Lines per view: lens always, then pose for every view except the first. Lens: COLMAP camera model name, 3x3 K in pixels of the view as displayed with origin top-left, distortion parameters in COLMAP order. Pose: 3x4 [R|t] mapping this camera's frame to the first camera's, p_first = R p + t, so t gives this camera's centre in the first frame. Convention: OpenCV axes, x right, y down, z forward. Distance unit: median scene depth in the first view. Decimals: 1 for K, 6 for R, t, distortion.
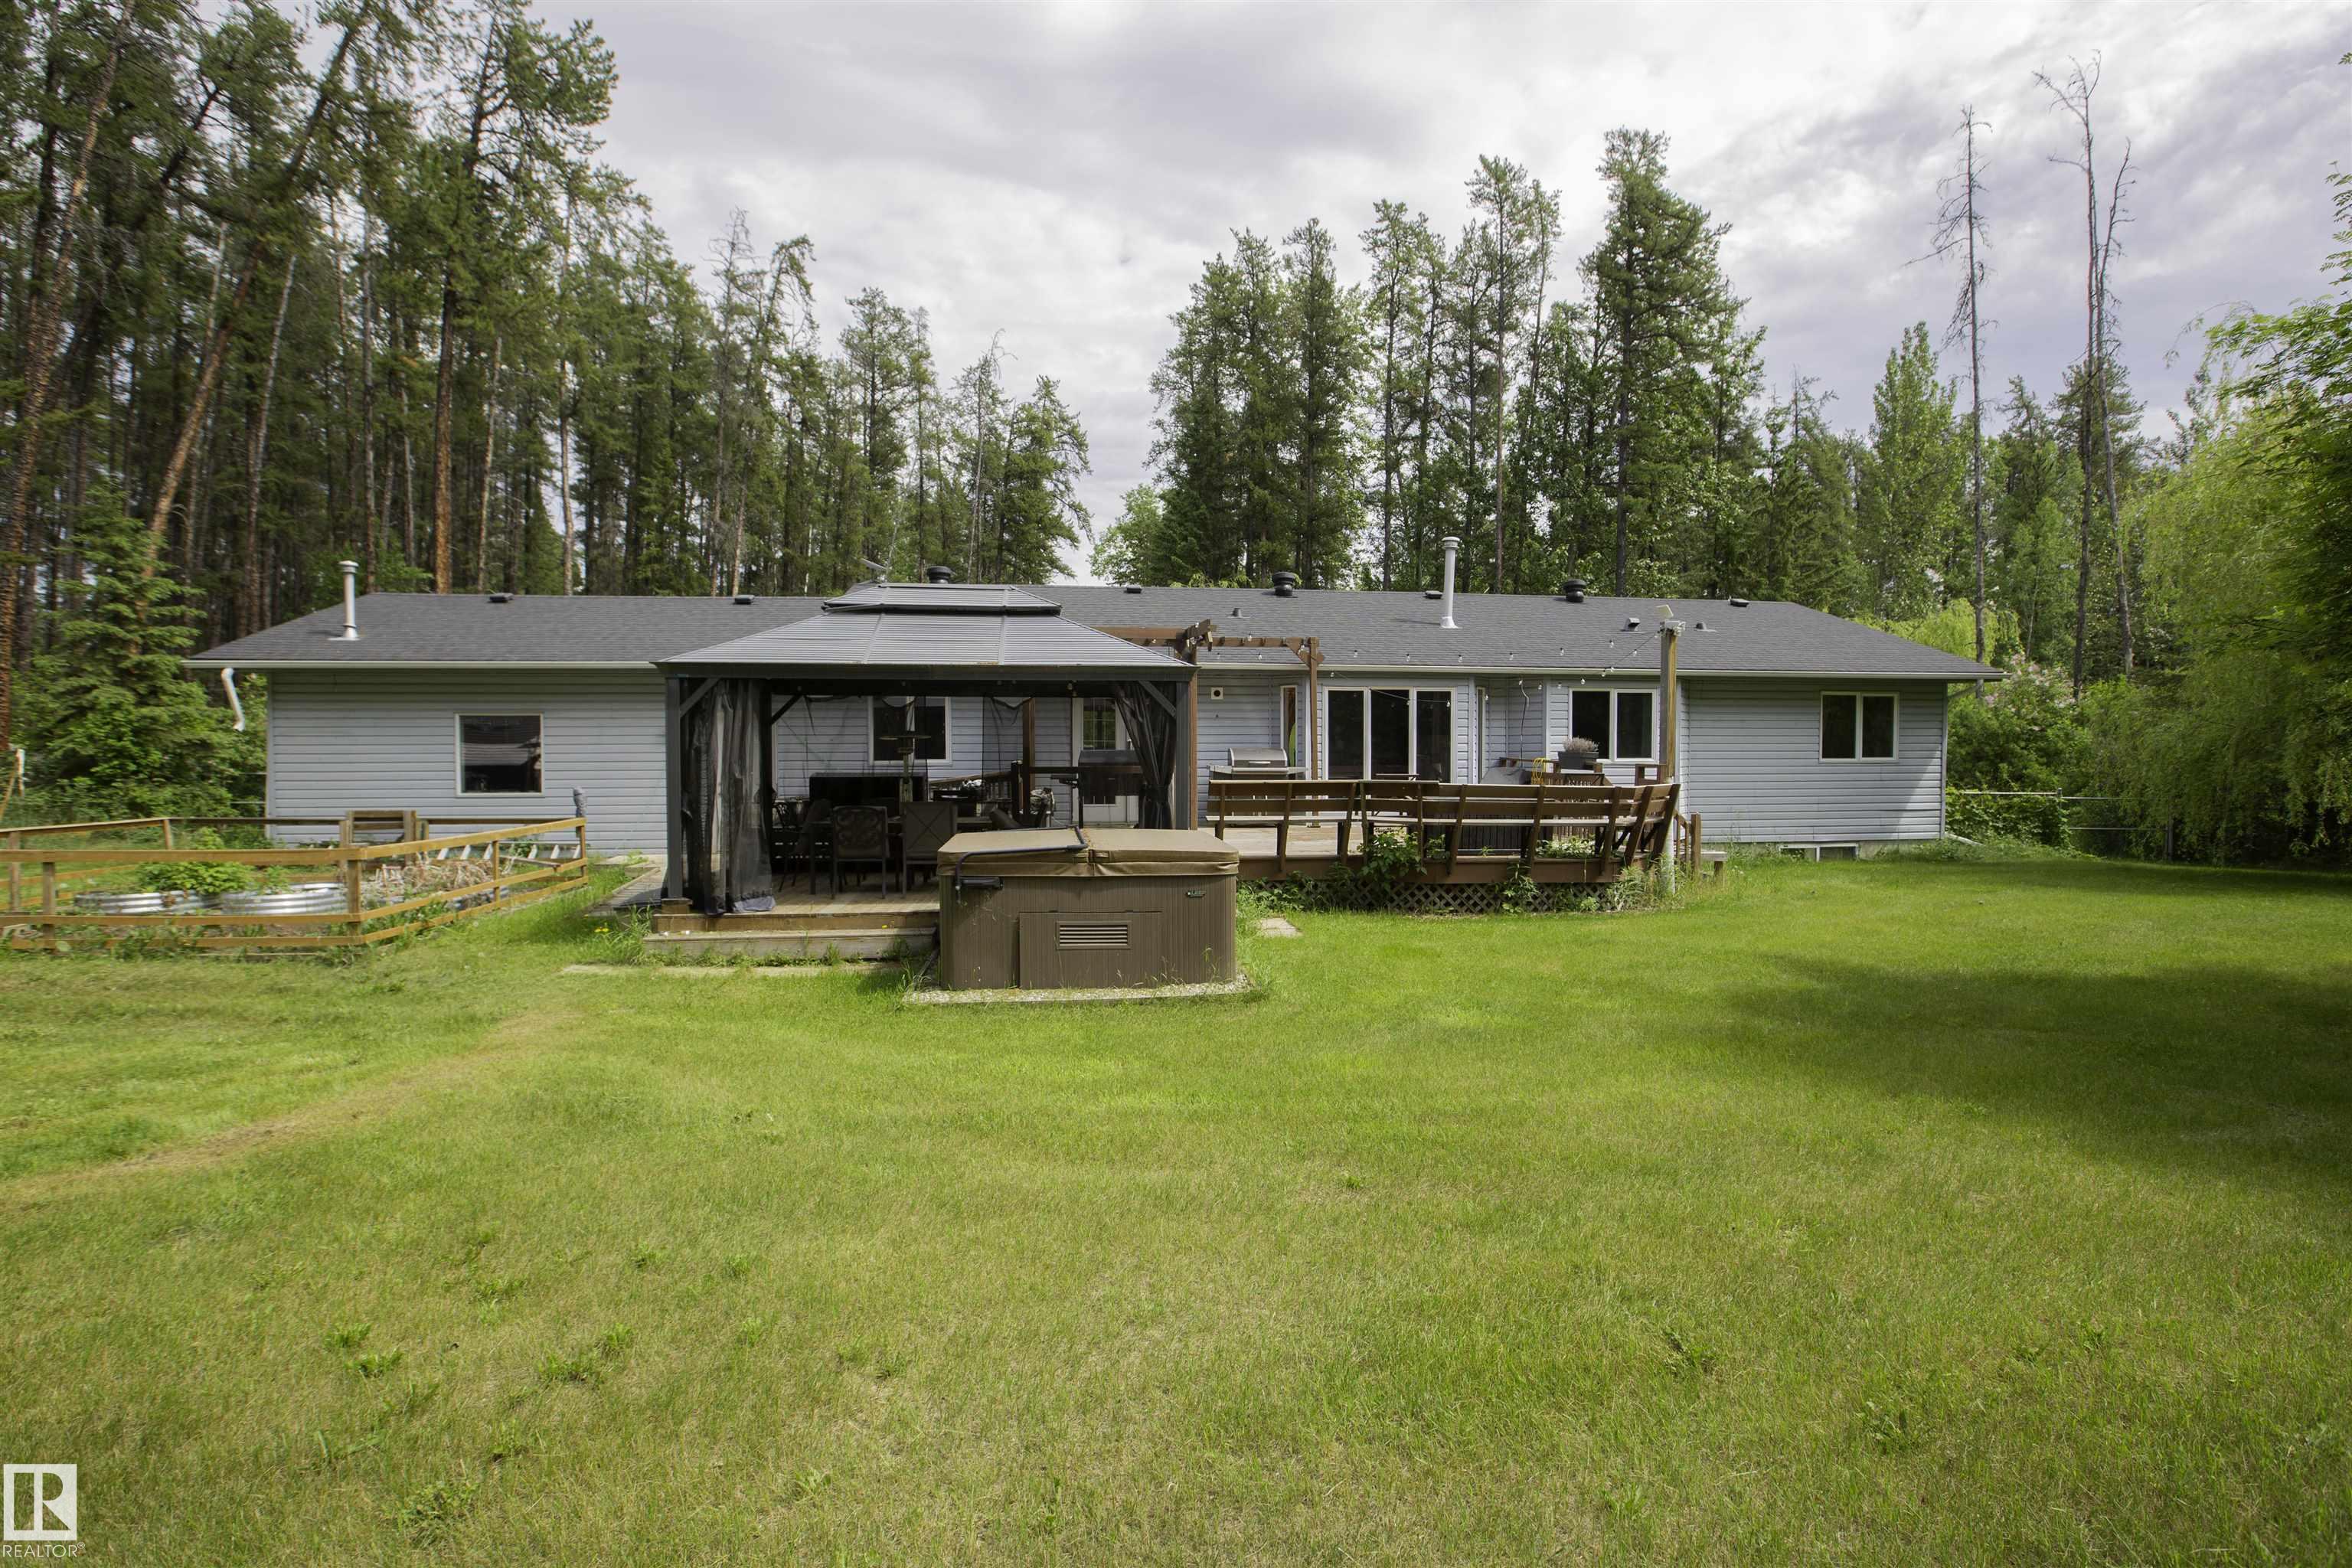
lens RADIAL K [[1146.7, 0, 1166.3], [0, 1146.7, 772.6], [0, 0, 1]] dist [-0.029017, 0.002009]
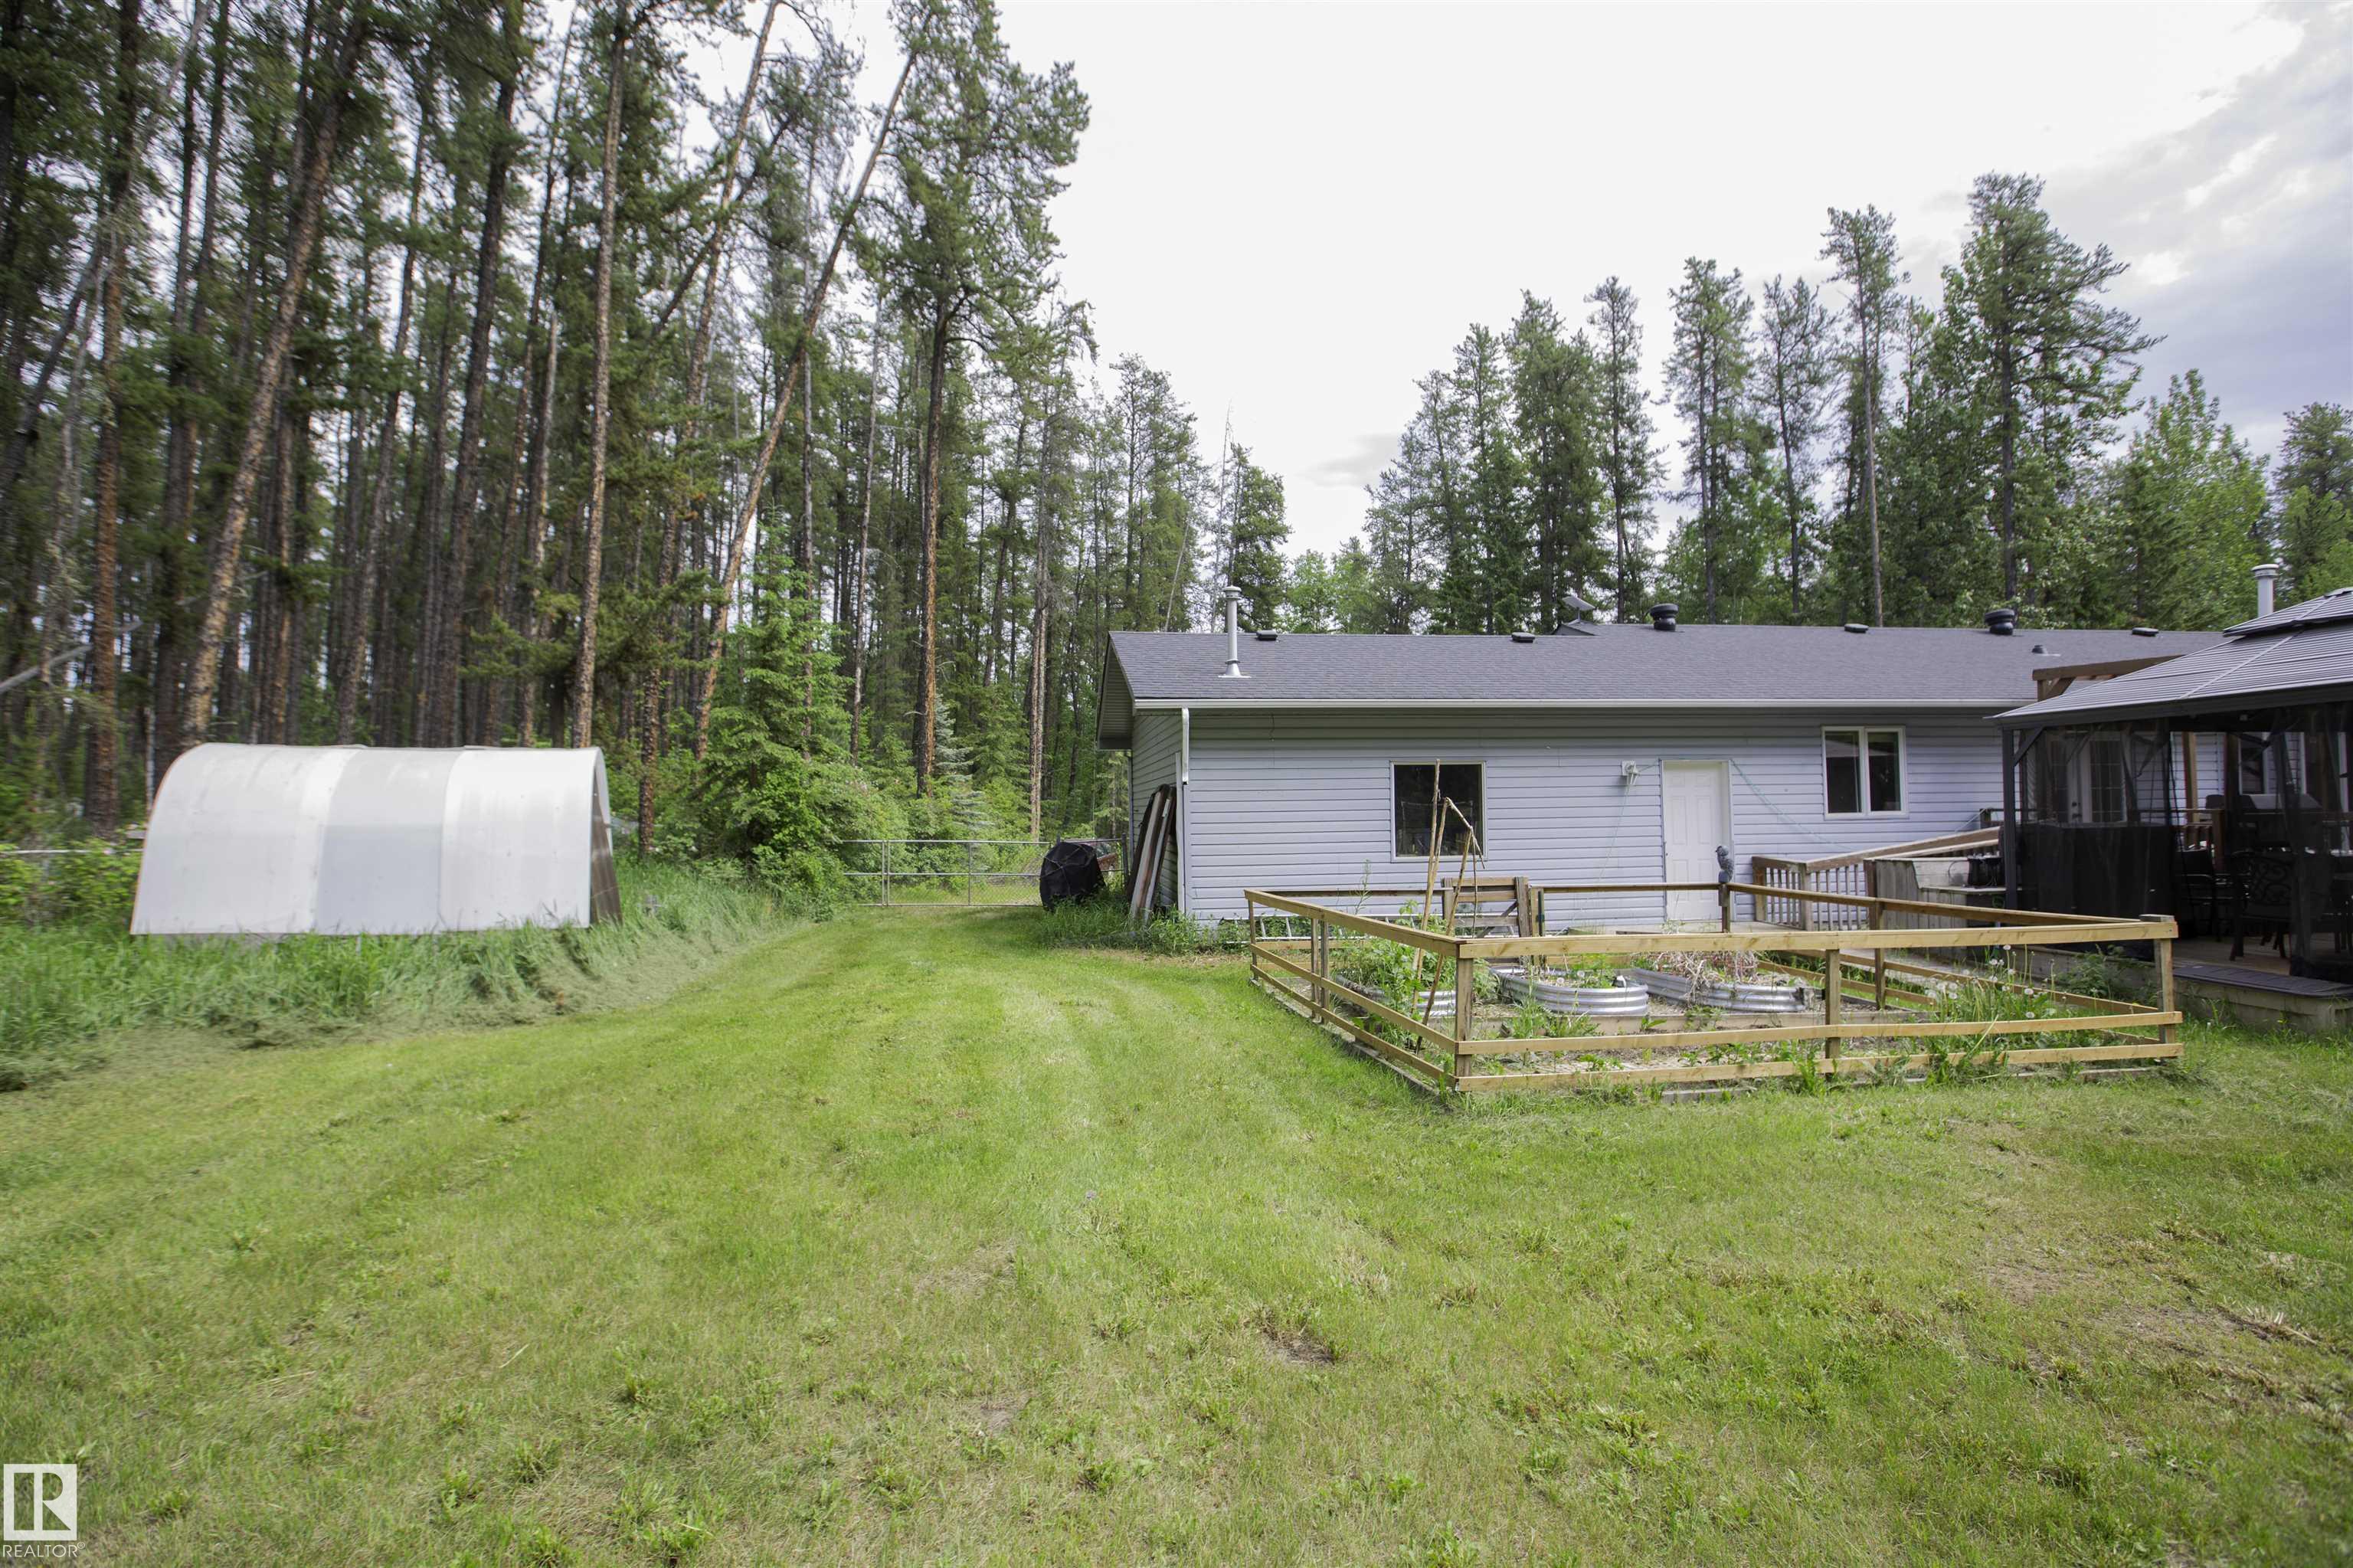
lens RADIAL K [[1101.7, 0, 1130.4], [0, 1101.7, 777.6], [0, 0, 1]] dist [-0.036454, 0.014150]
pose [[0.999832, -0.012856, -0.013028, -0.312157], [0.012169, 0.998597, -0.051539, -0.000180], [0.013672, 0.051371, 0.998586, 0.061470]]
